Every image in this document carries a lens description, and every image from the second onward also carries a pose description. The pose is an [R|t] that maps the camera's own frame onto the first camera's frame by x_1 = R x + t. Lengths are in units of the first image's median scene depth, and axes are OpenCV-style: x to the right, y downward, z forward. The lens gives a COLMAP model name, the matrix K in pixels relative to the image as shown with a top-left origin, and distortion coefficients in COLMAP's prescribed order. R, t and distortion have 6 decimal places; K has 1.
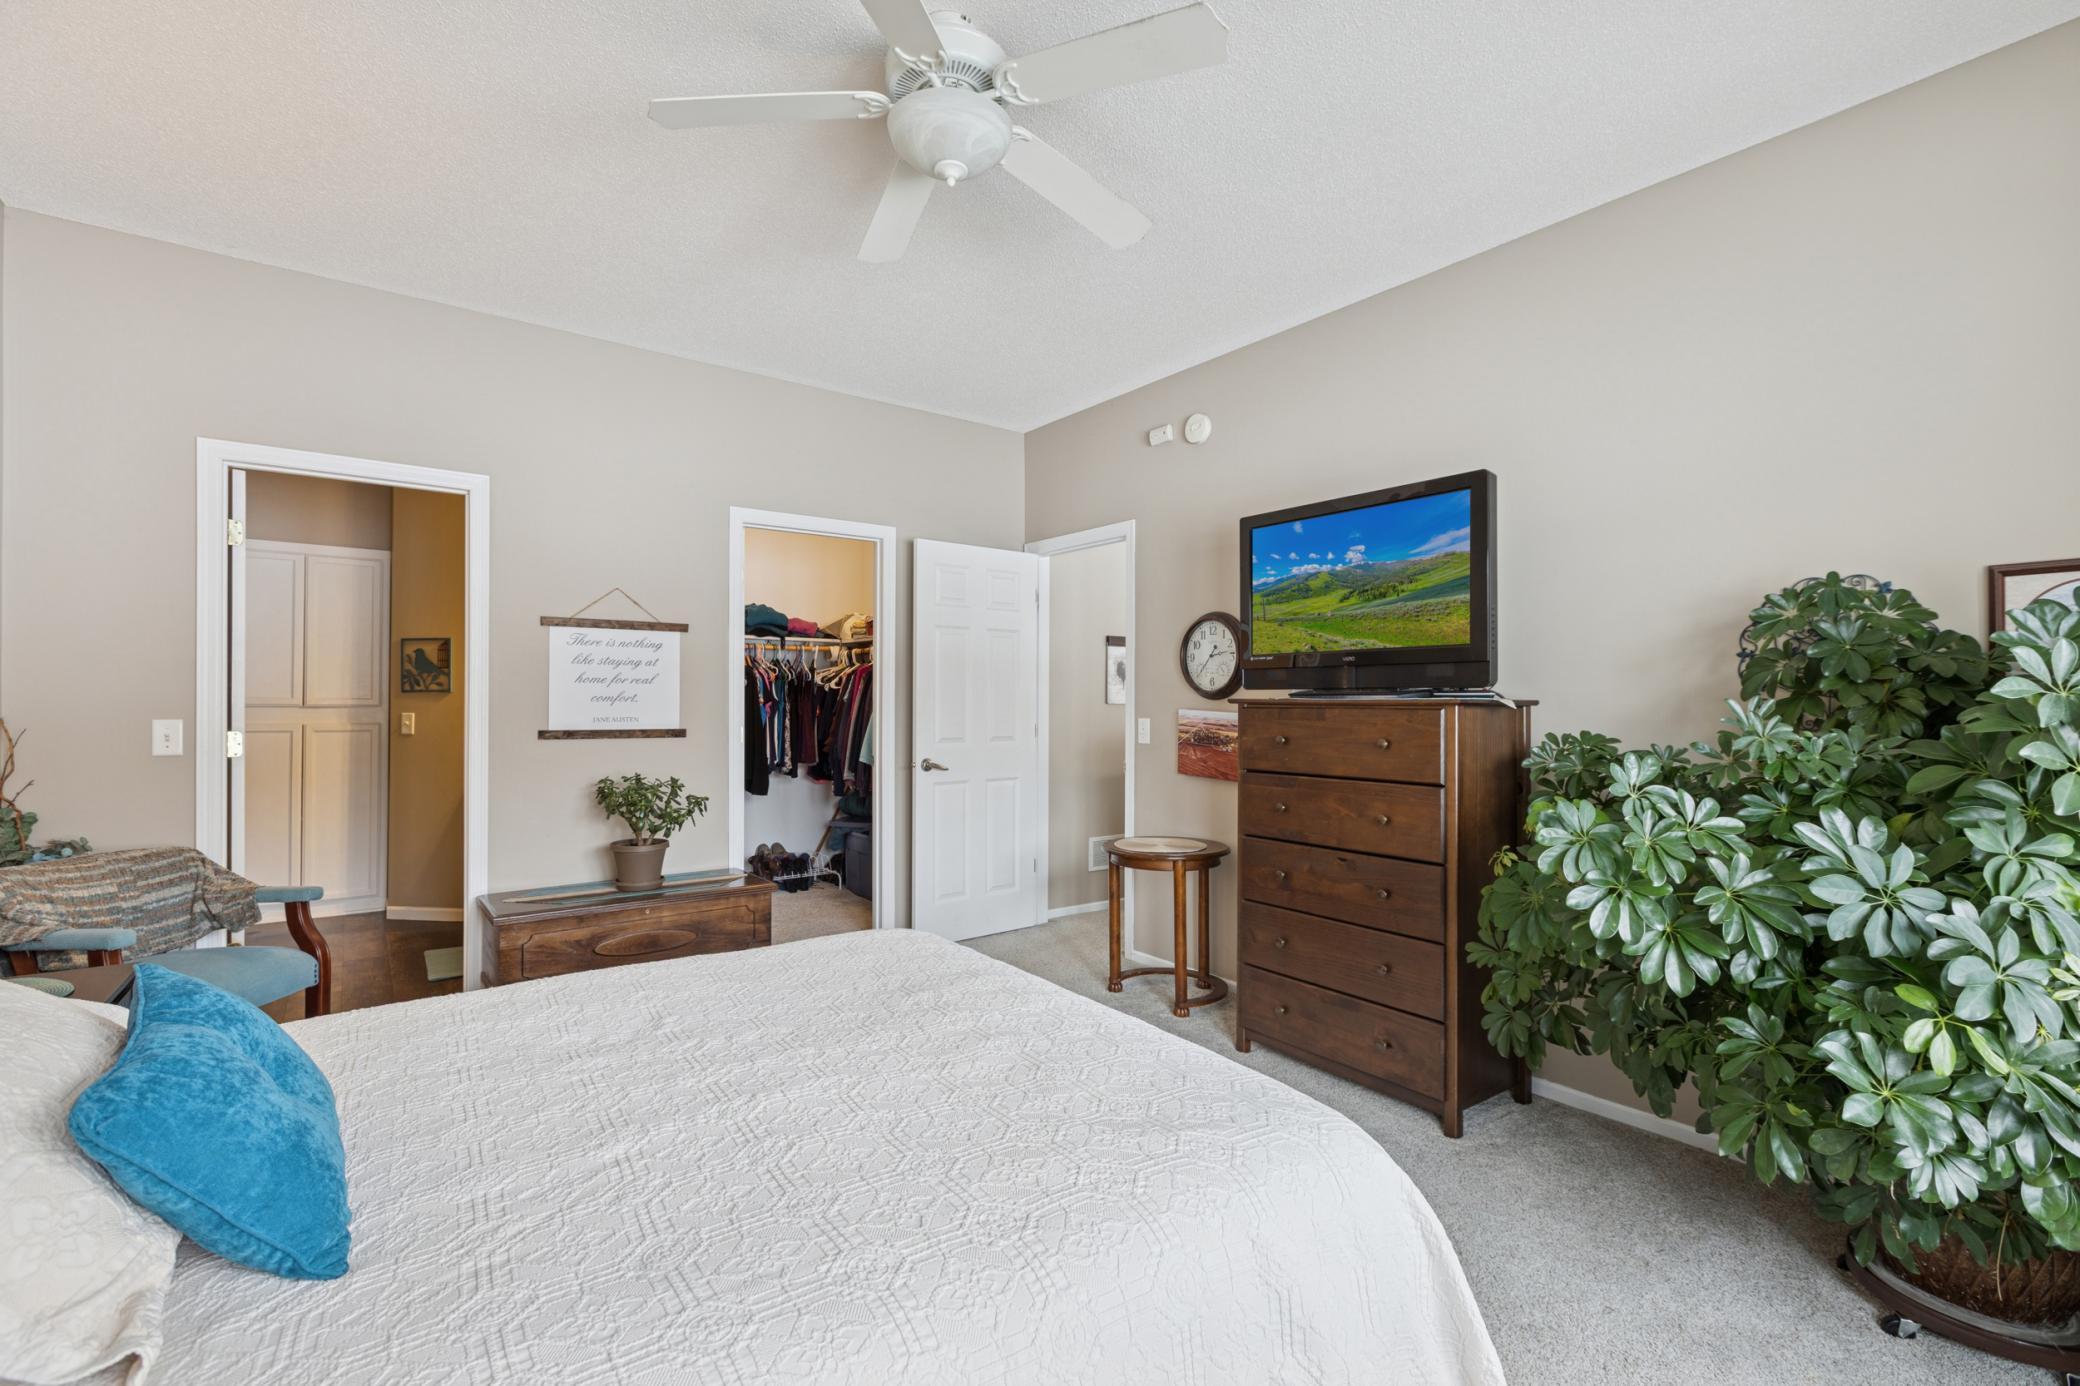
lens RADIAL K [[937.4, 0, 1042.3], [0, 937.4, 700.6], [0, 0, 1]] dist [-0.002952, -0.000957]
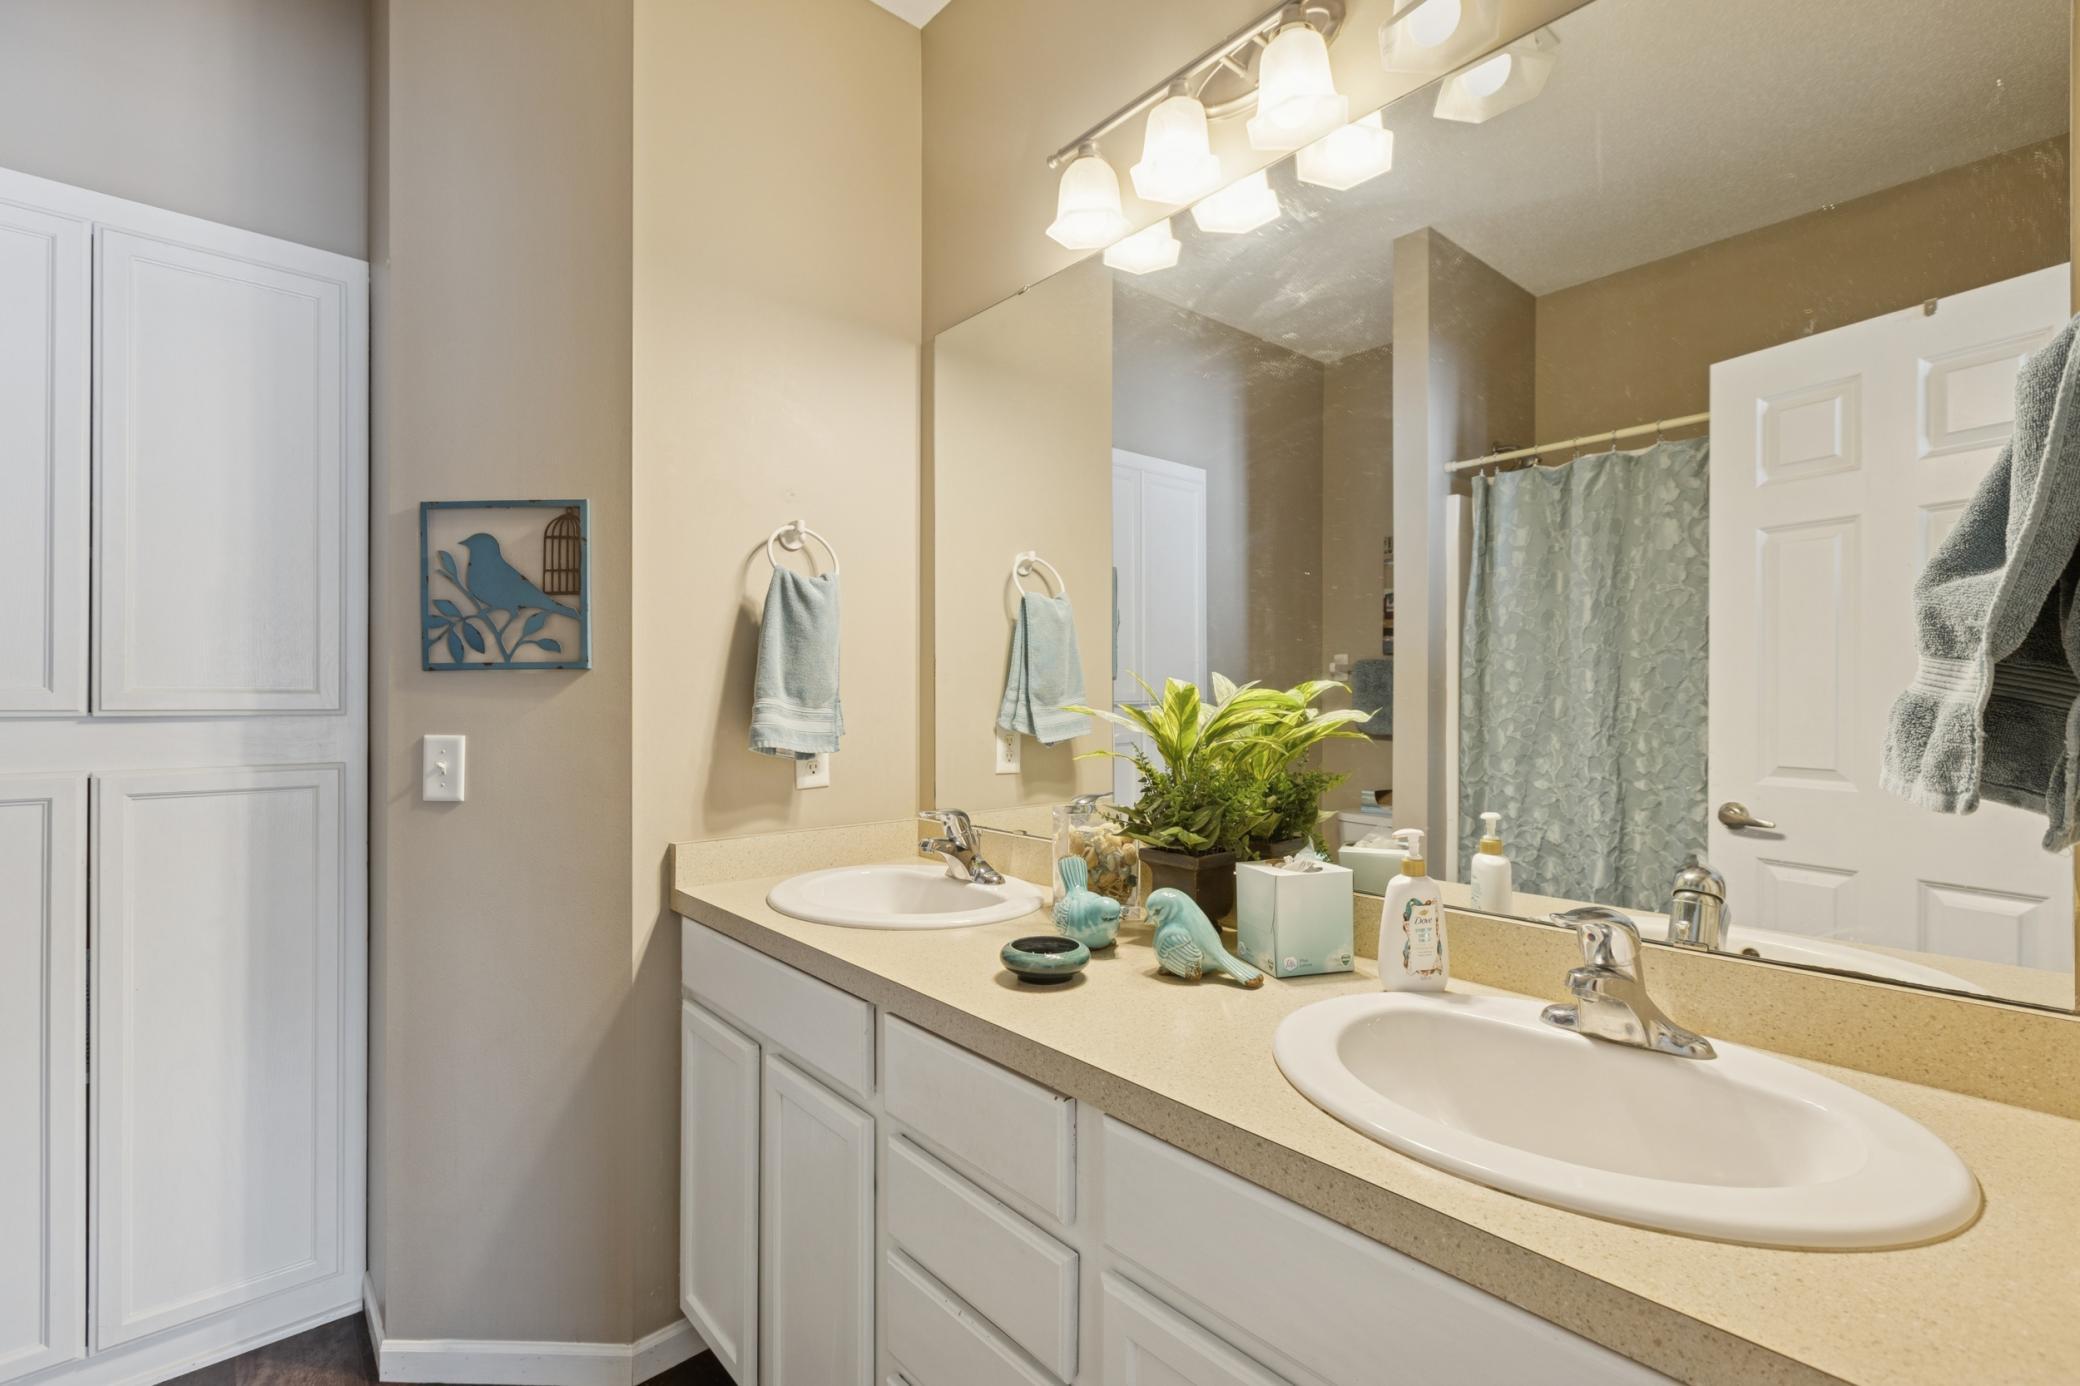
lens RADIAL K [[937.4, 0, 1042.3], [0, 937.4, 700.6], [0, 0, 1]] dist [-0.002952, -0.000957]
pose [[0.996237, -0.005414, 0.086497, -0.501231], [0.004726, 0.999956, 0.008158, -0.000223], [-0.086538, -0.007718, 0.996219, 0.662566]]
